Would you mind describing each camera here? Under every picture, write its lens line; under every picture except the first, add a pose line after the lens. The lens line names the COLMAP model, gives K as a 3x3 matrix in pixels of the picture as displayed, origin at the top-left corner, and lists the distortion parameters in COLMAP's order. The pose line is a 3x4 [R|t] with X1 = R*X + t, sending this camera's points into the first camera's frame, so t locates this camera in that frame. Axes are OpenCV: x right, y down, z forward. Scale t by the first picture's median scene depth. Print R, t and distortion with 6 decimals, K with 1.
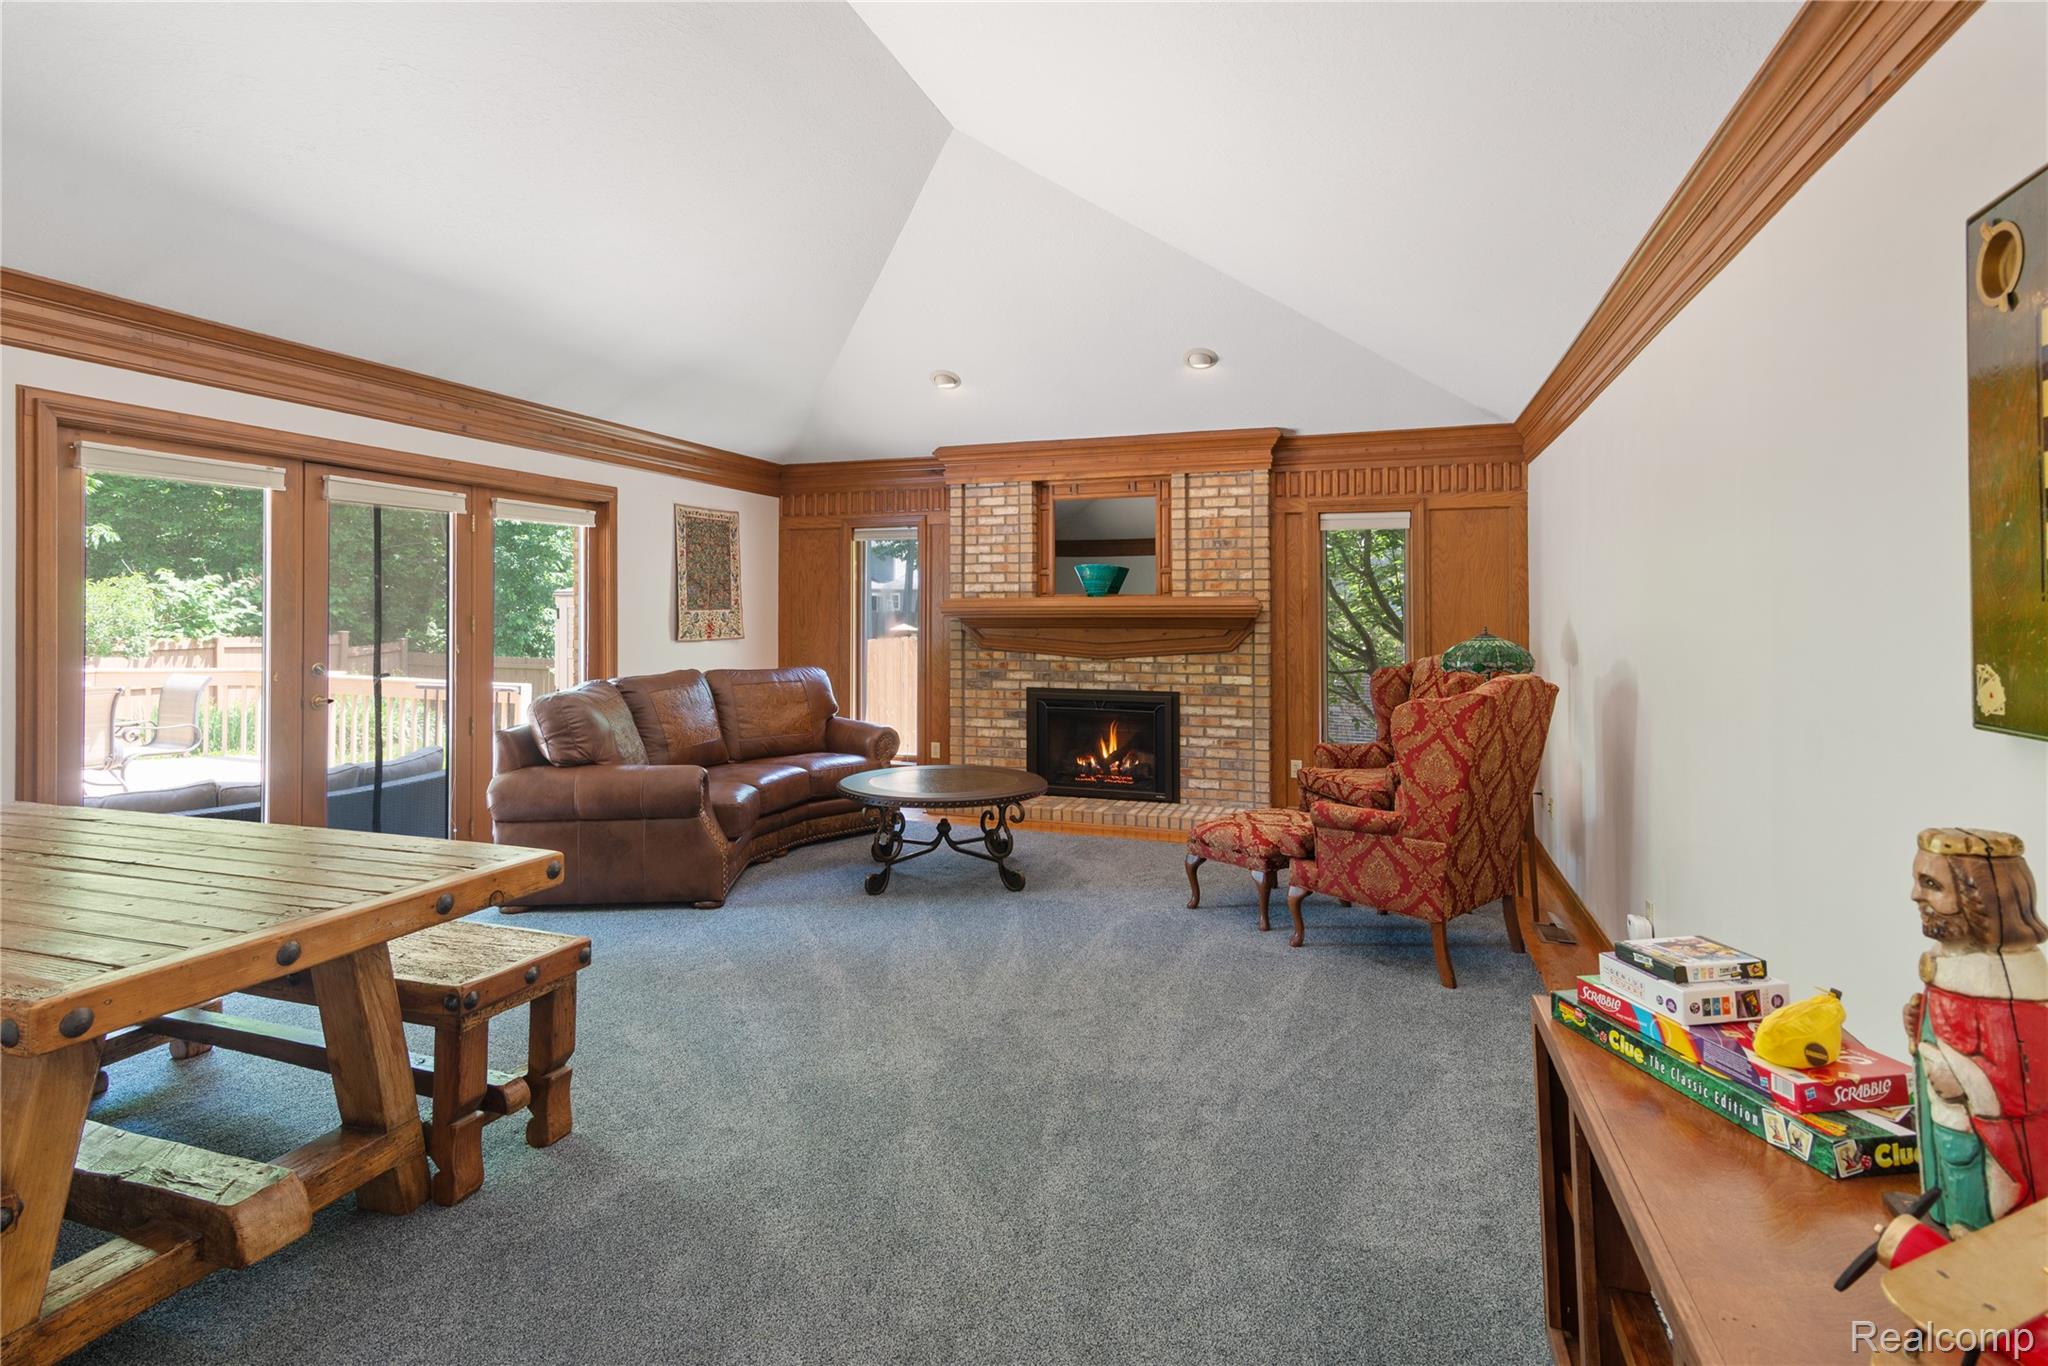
lens RADIAL K [[1007.4, 0, 1017.3], [0, 1007.4, 608.2], [0, 0, 1]] dist [0.014836, 0.000027]
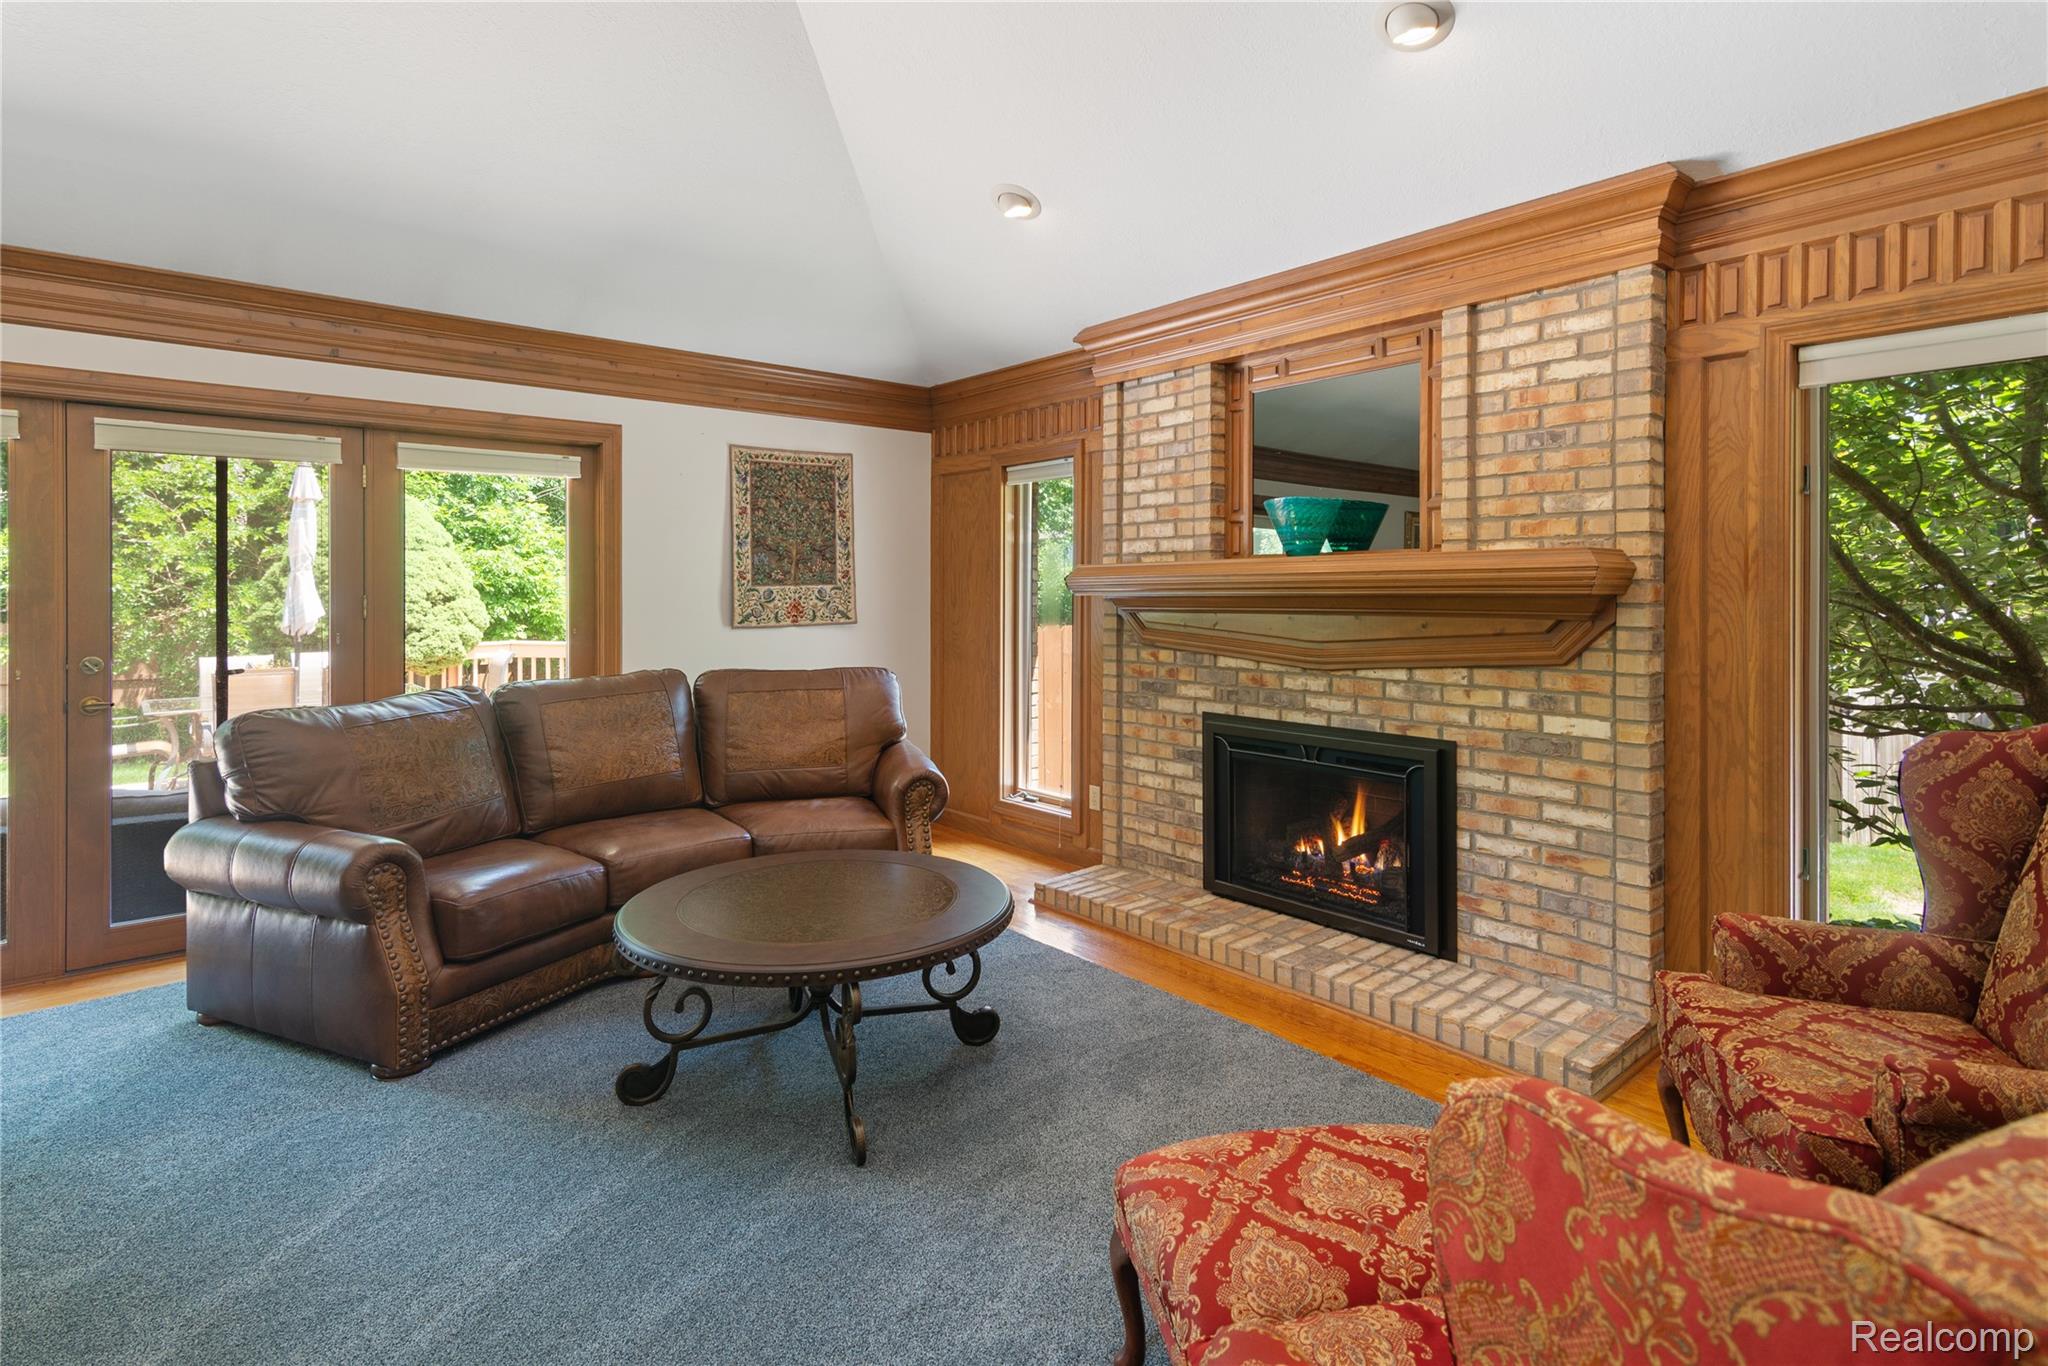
lens RADIAL K [[1010.9, 0, 1023.7], [0, 1010.9, 601.4], [0, 0, 1]] dist [0.016259, 0.000036]
pose [[0.864975, 0.000845, -0.501814, 0.229598], [0.008846, 0.999818, 0.016931, 0.002371], [0.501737, -0.019084, 0.864810, 0.455973]]
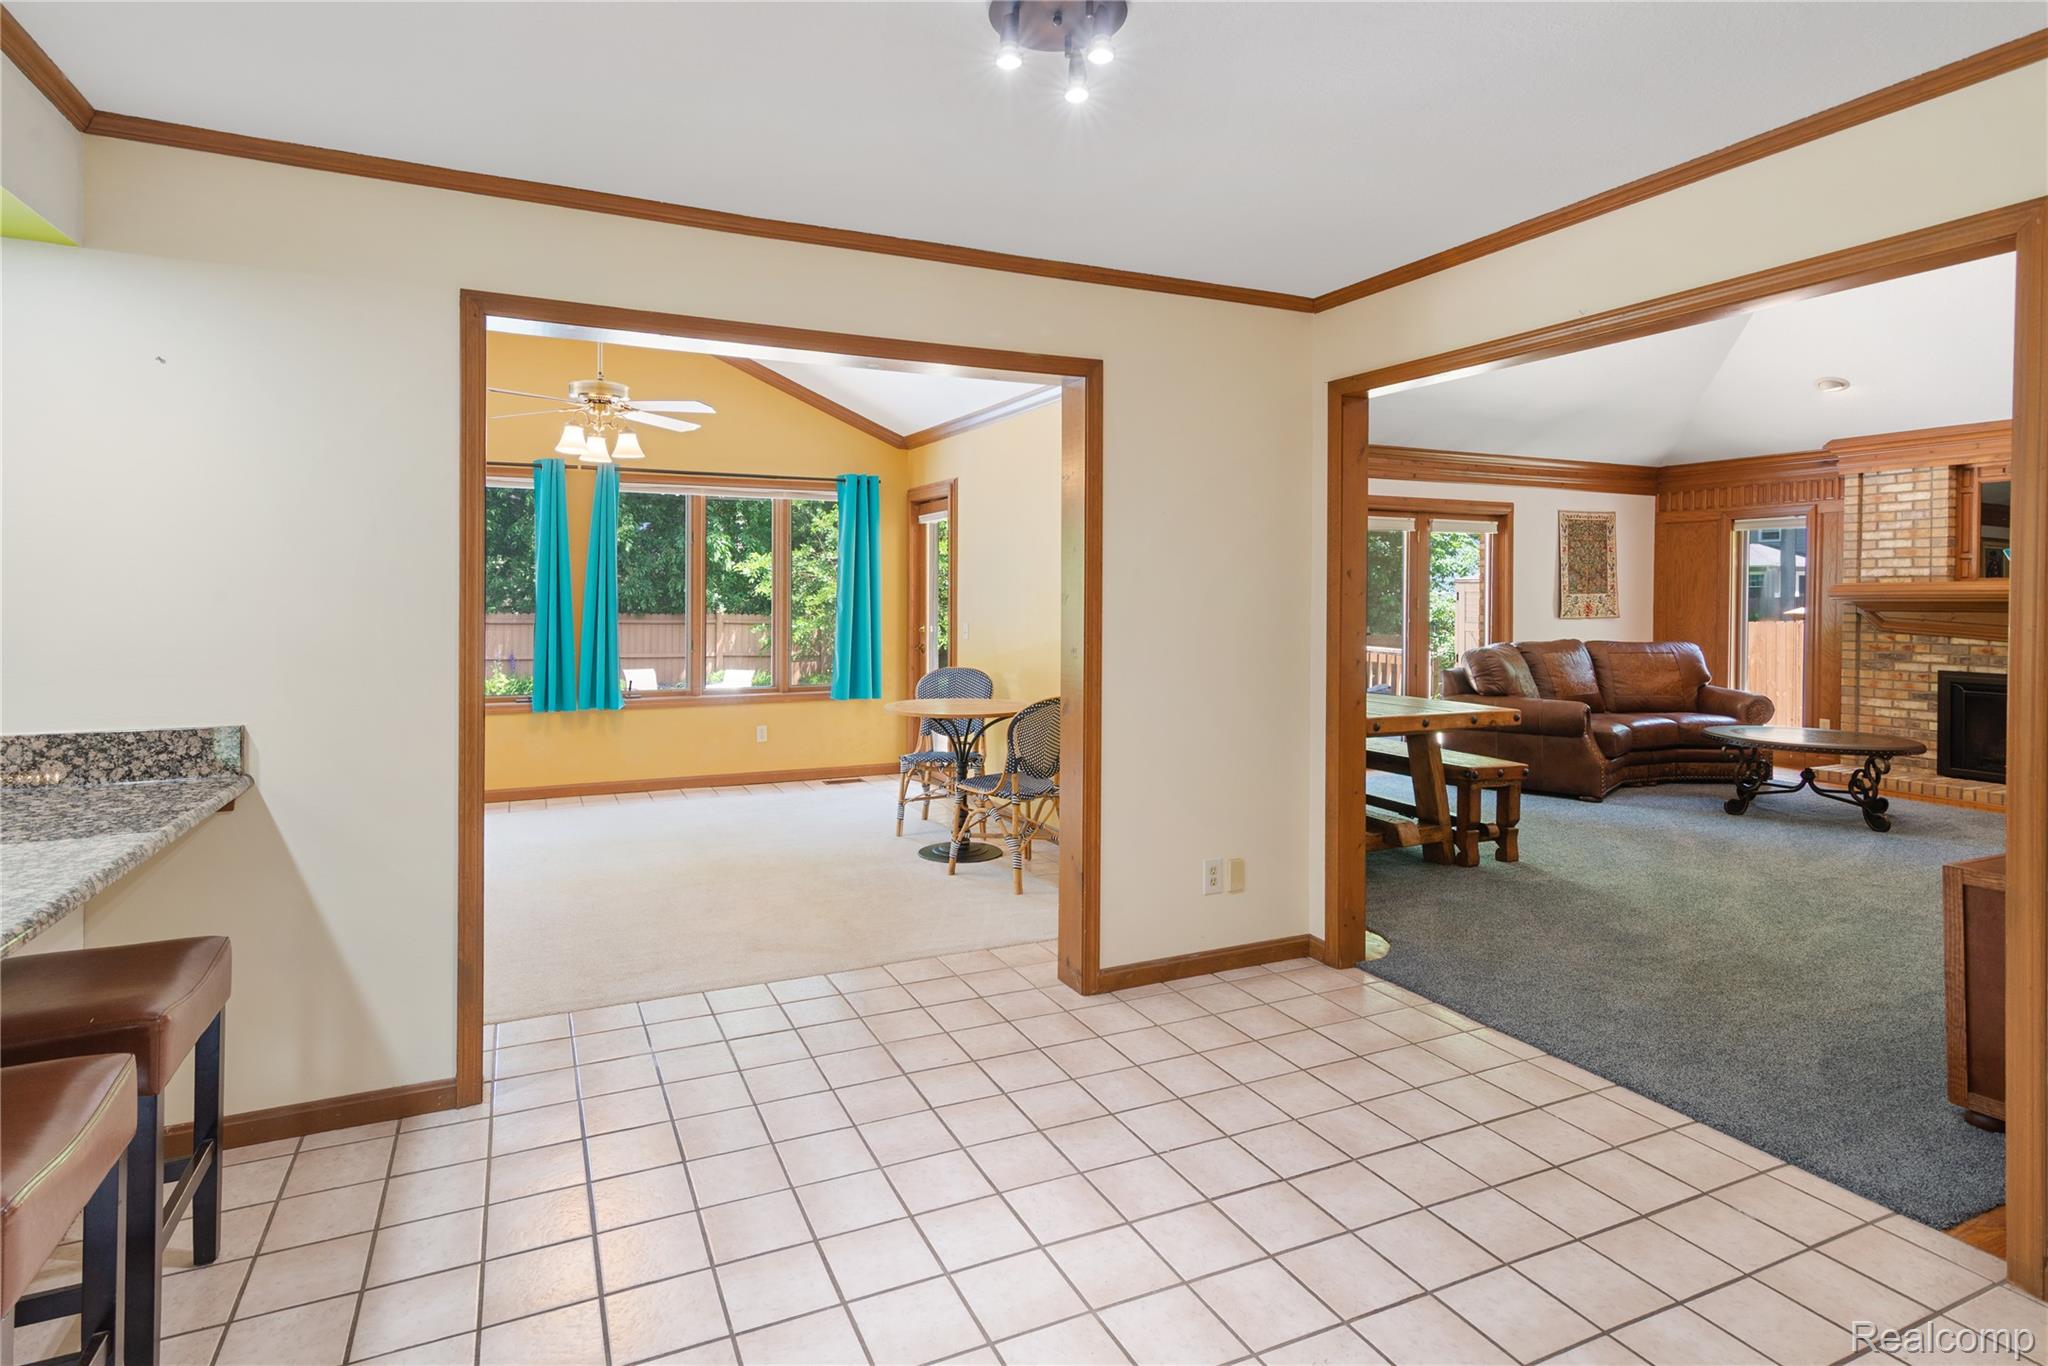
lens RADIAL K [[1044.3, 0, 982.3], [0, 1044.3, 608.0], [0, 0, 1]] dist [0.013476, -0.000807]
pose [[0.689115, 0.010933, -0.724570, 0.121087], [0.000980, 0.999871, 0.016019, -0.002194], [0.724651, -0.011748, 0.689016, -0.446142]]
